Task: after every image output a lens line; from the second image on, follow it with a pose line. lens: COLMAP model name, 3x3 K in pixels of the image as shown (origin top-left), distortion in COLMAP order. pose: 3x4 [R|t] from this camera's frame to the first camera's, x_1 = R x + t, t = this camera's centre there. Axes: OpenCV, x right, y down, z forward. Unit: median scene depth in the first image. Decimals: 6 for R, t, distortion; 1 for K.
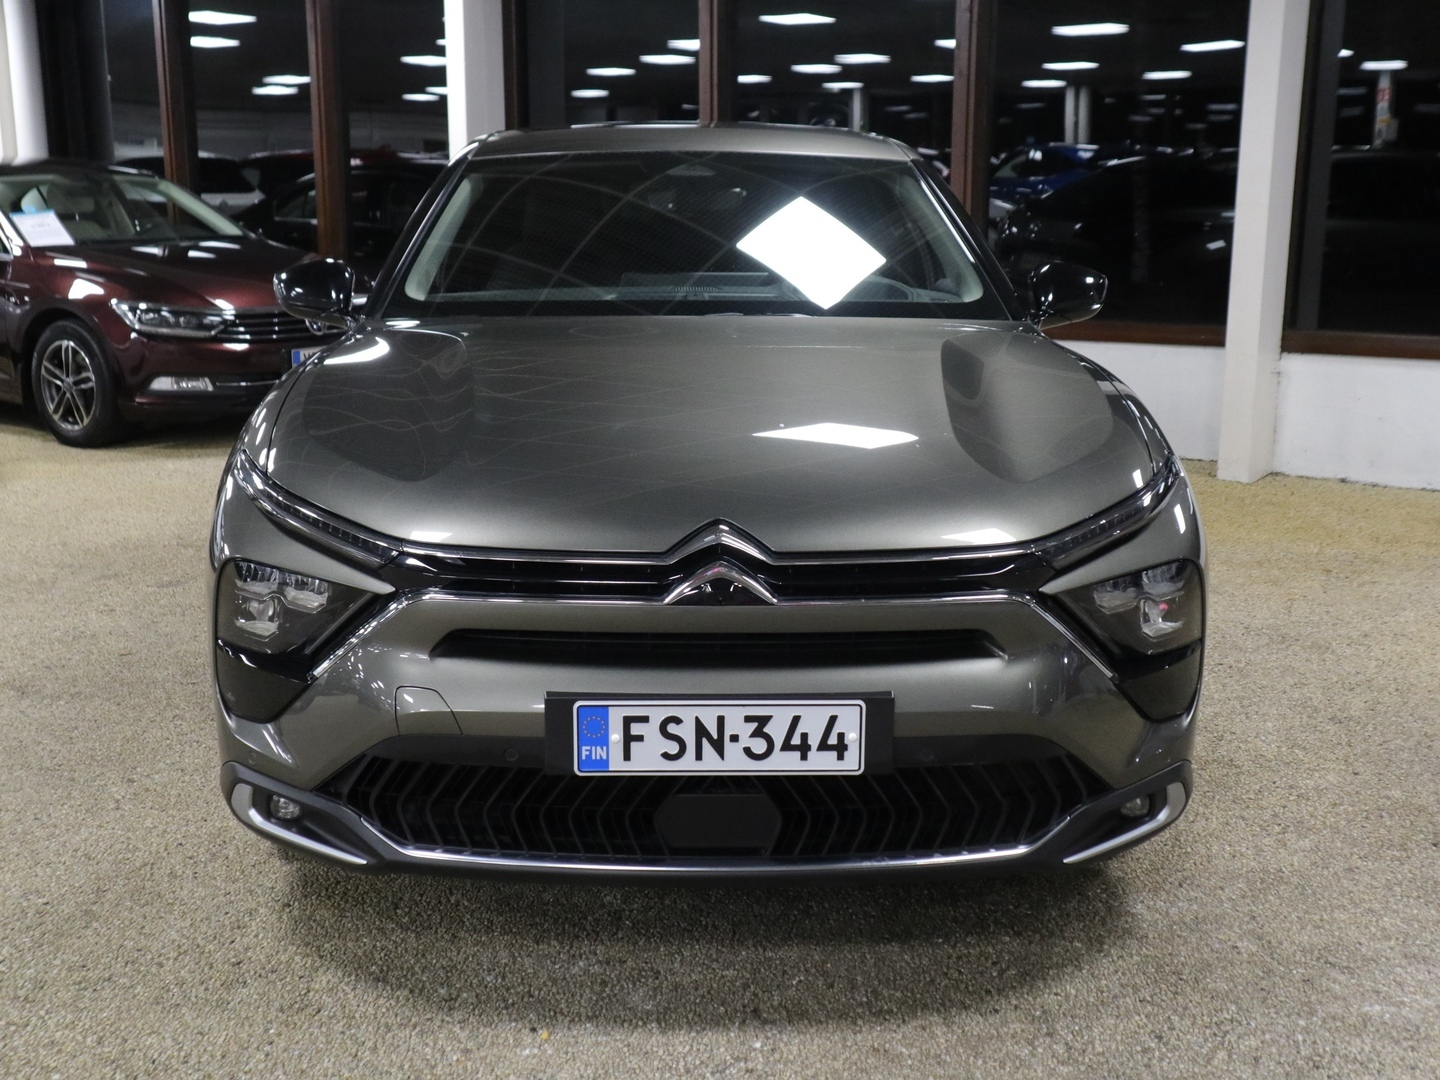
lens RADIAL K [[1617.2, 0, 687.9], [0, 1617.2, 543.4], [0, 0, 1]] dist [-0.082605, 0.346338]
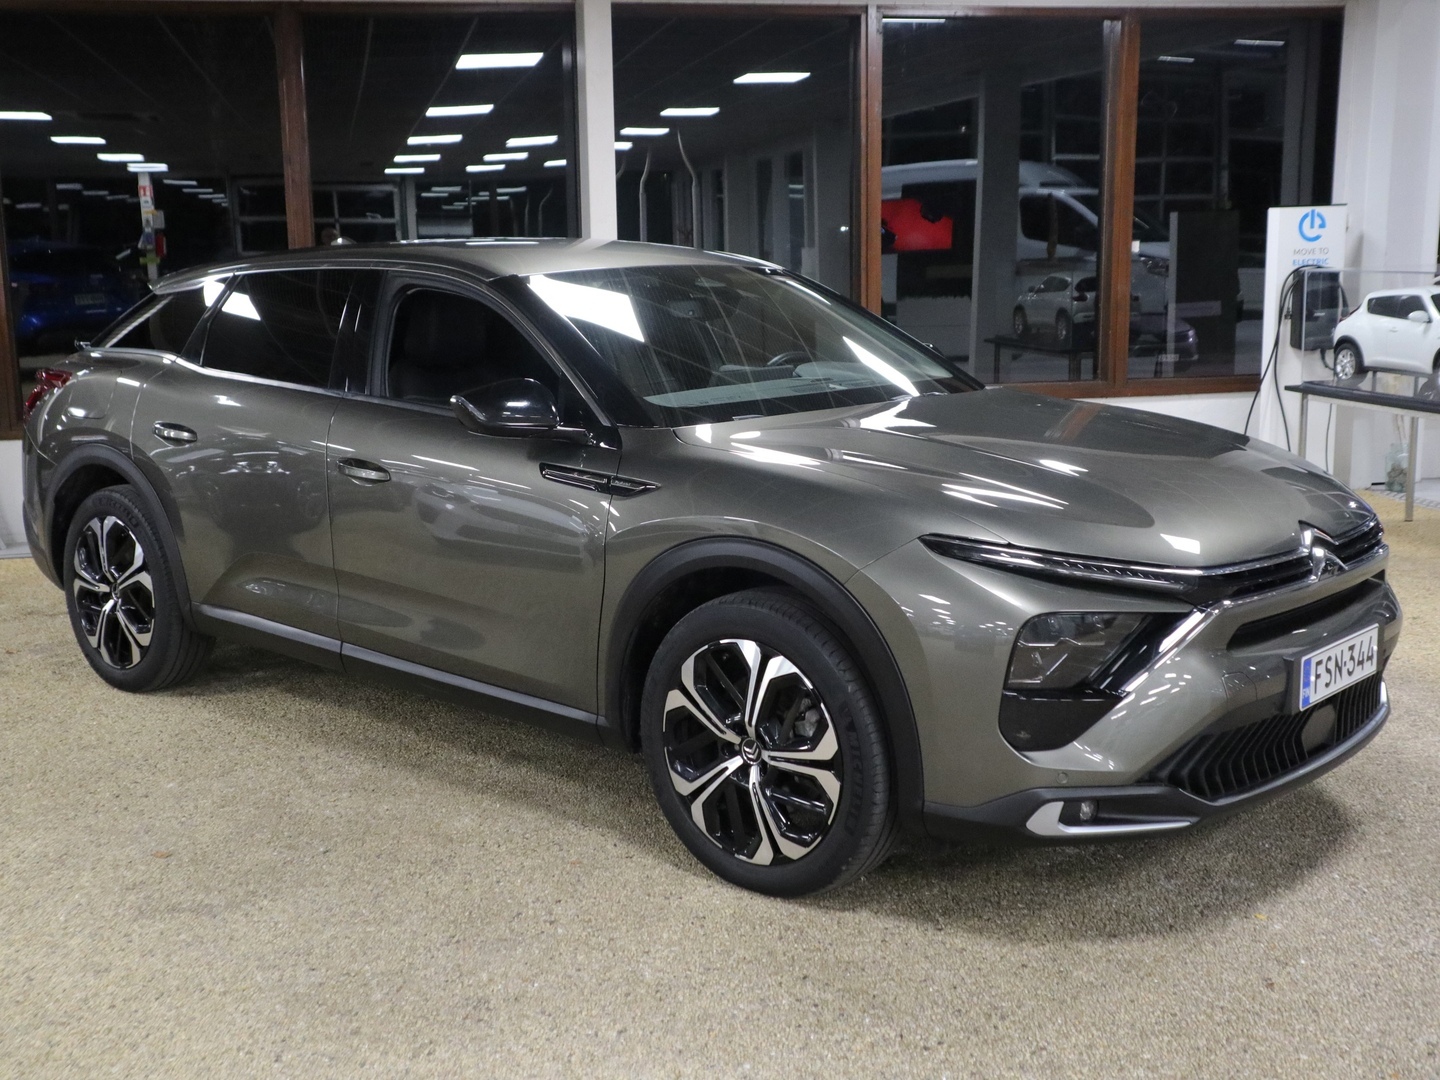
lens RADIAL K [[1617.2, 0, 687.9], [0, 1617.2, 543.4], [0, 0, 1]] dist [-0.082605, 0.346338]
pose [[0.688824, -0.134821, 0.712281, -1.347328], [0.169103, 0.985331, 0.022970, -0.117729], [-0.704929, 0.104627, 0.701518, 0.353223]]
